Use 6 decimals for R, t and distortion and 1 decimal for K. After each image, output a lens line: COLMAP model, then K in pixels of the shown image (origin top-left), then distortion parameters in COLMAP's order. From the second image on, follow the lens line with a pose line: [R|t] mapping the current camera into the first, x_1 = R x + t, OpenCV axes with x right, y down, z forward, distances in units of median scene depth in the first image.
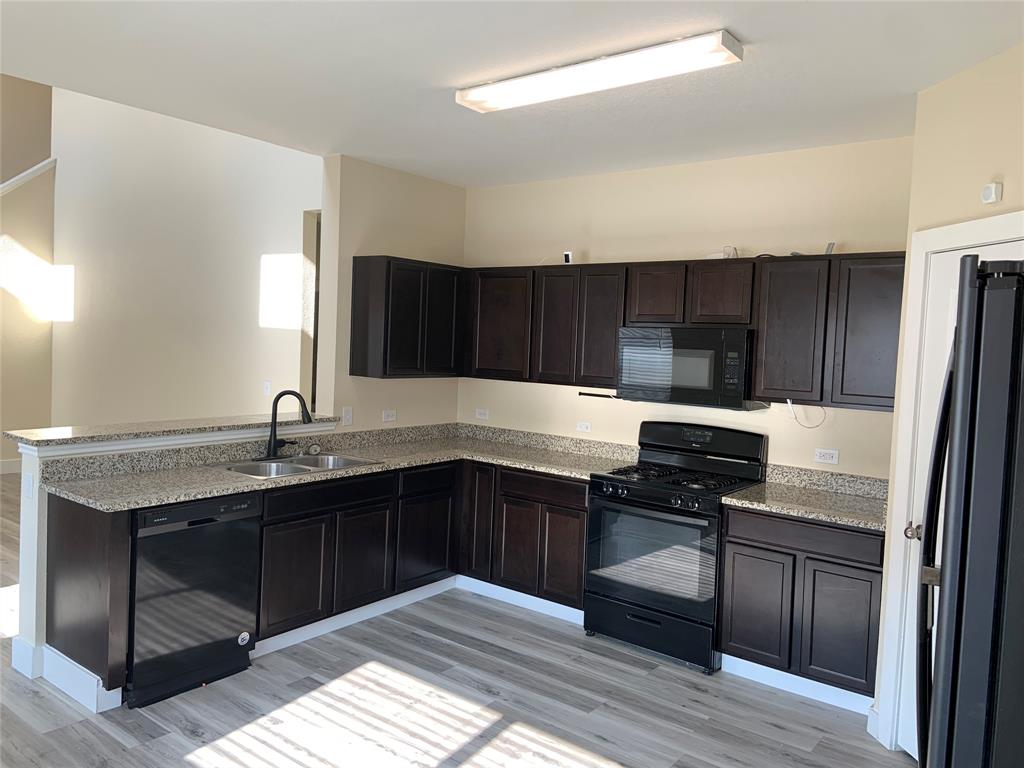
lens RADIAL K [[777.6, 0, 518.9], [0, 777.6, 376.0], [0, 0, 1]] dist [0.094116, -0.114144]
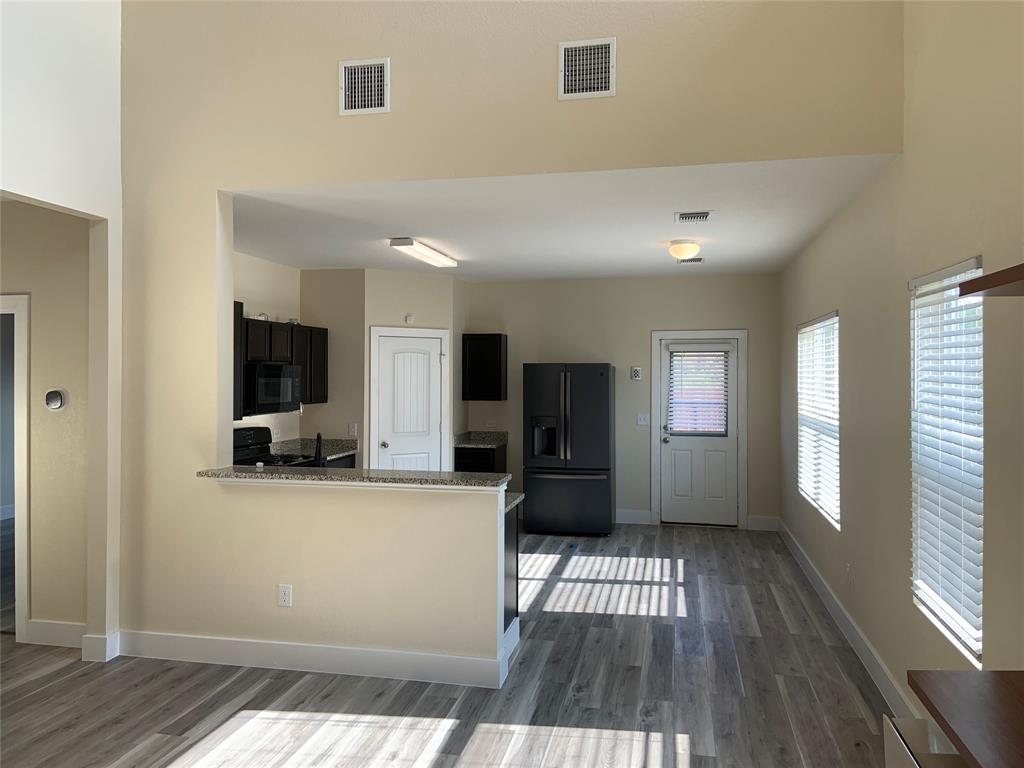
lens RADIAL K [[777.6, 0, 509.5], [0, 777.6, 379.1], [0, 0, 1]] dist [0.094116, -0.114144]
pose [[-0.429120, -0.055435, 0.901545, -2.381604], [0.020811, 0.997243, 0.071226, -0.208218], [-0.903007, 0.049326, -0.426784, 2.054819]]
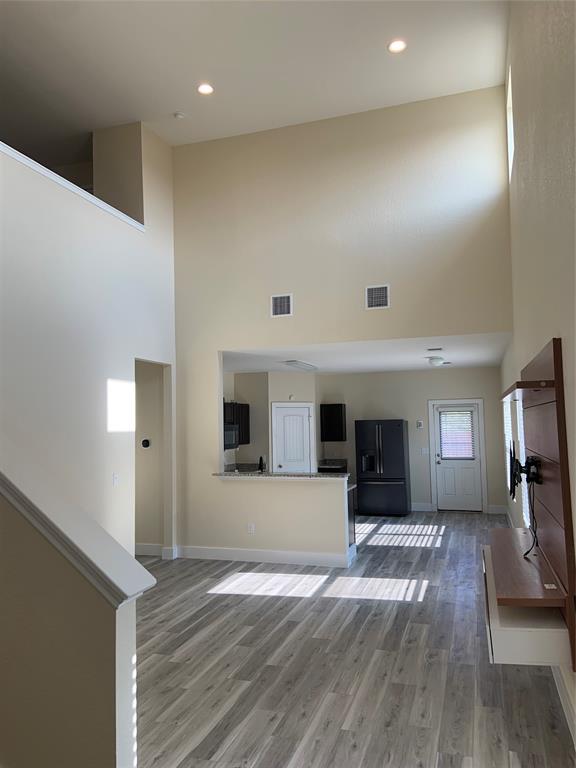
lens RADIAL K [[583.2, 0, 285.8], [0, 583.2, 390.6], [0, 0, 1]] dist [0.094116, -0.114144]
pose [[-0.334157, 0.011549, 0.942447, -3.486467], [0.048999, 0.998786, 0.005134, -0.315699], [-0.941243, 0.047895, -0.334317, 2.580893]]
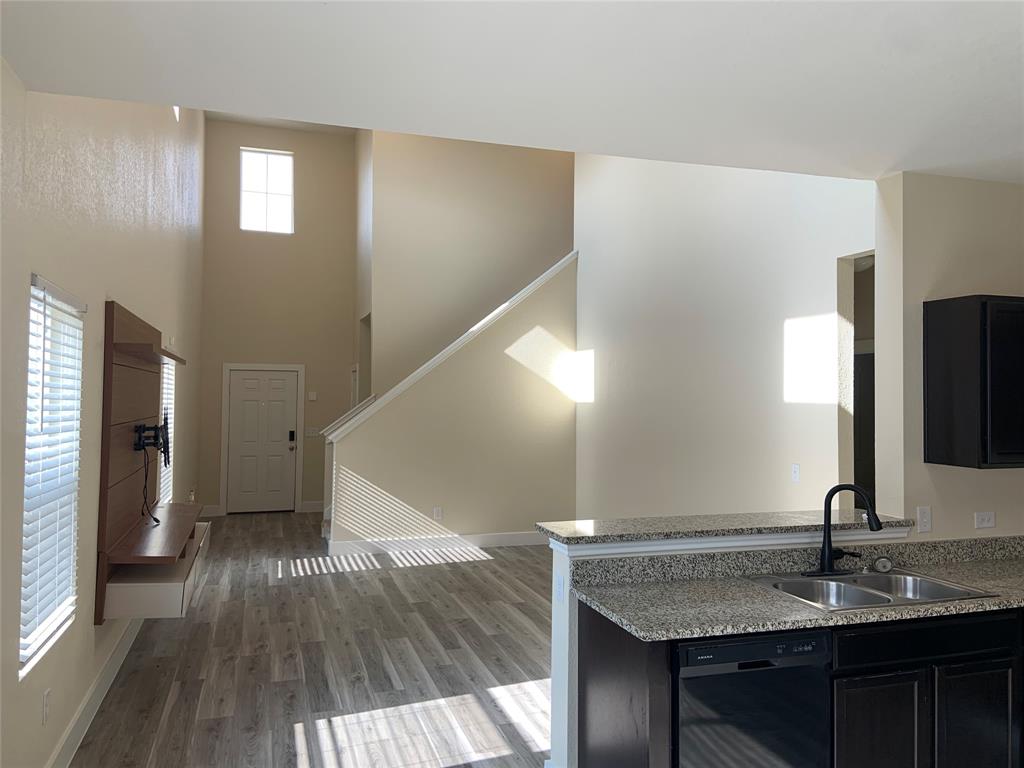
lens RADIAL K [[777.6, 0, 515.5], [0, 777.6, 378.9], [0, 0, 1]] dist [0.094116, -0.114144]
pose [[0.822034, -0.049827, -0.567254, -0.128466], [0.000358, 0.996209, -0.086988, -0.017721], [0.569438, 0.071304, 0.818936, 0.202702]]
